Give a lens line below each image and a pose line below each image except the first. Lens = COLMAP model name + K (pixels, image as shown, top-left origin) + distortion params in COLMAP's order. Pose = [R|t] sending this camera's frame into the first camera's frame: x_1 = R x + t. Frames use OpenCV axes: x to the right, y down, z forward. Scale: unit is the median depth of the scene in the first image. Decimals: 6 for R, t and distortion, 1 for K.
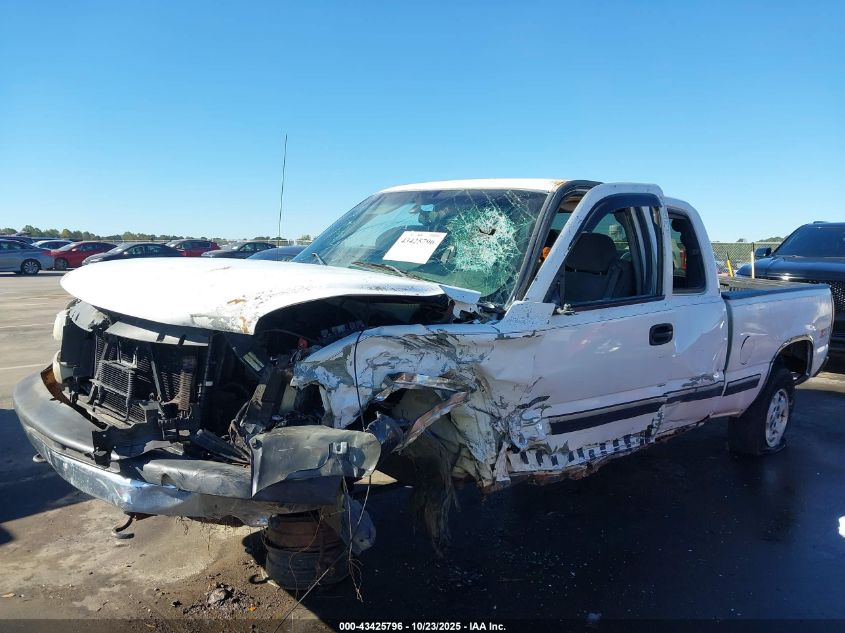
lens RADIAL K [[669.2, 0, 421.6], [0, 669.2, 299.1], [0, 0, 1]] dist [0.127912, -0.232294]
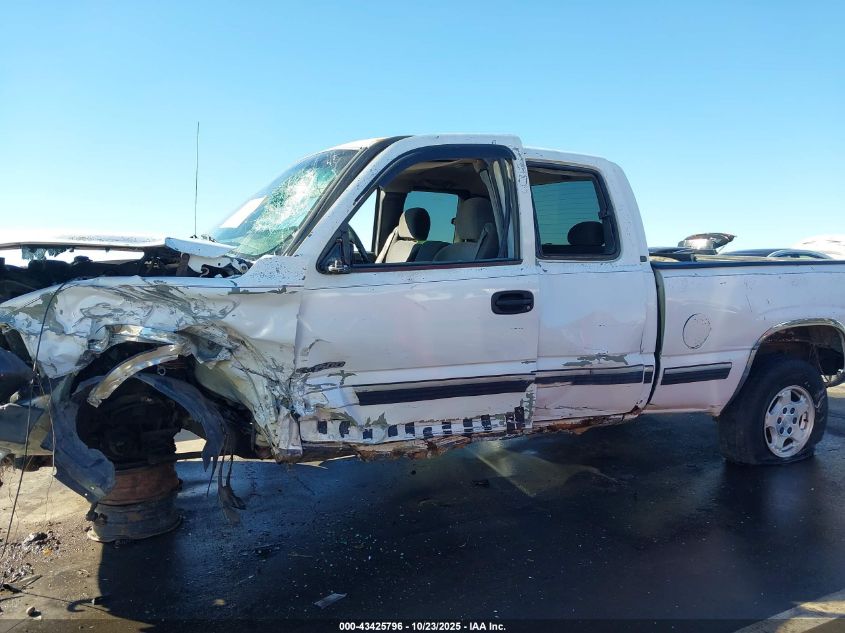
lens RADIAL K [[669.2, 0, 421.6], [0, 669.2, 299.1], [0, 0, 1]] dist [0.127912, -0.232294]
pose [[0.951266, -0.004967, -0.308330, 0.590165], [-0.002314, 0.999727, -0.023244, 0.079137], [0.308361, 0.022825, 0.950995, 0.145938]]
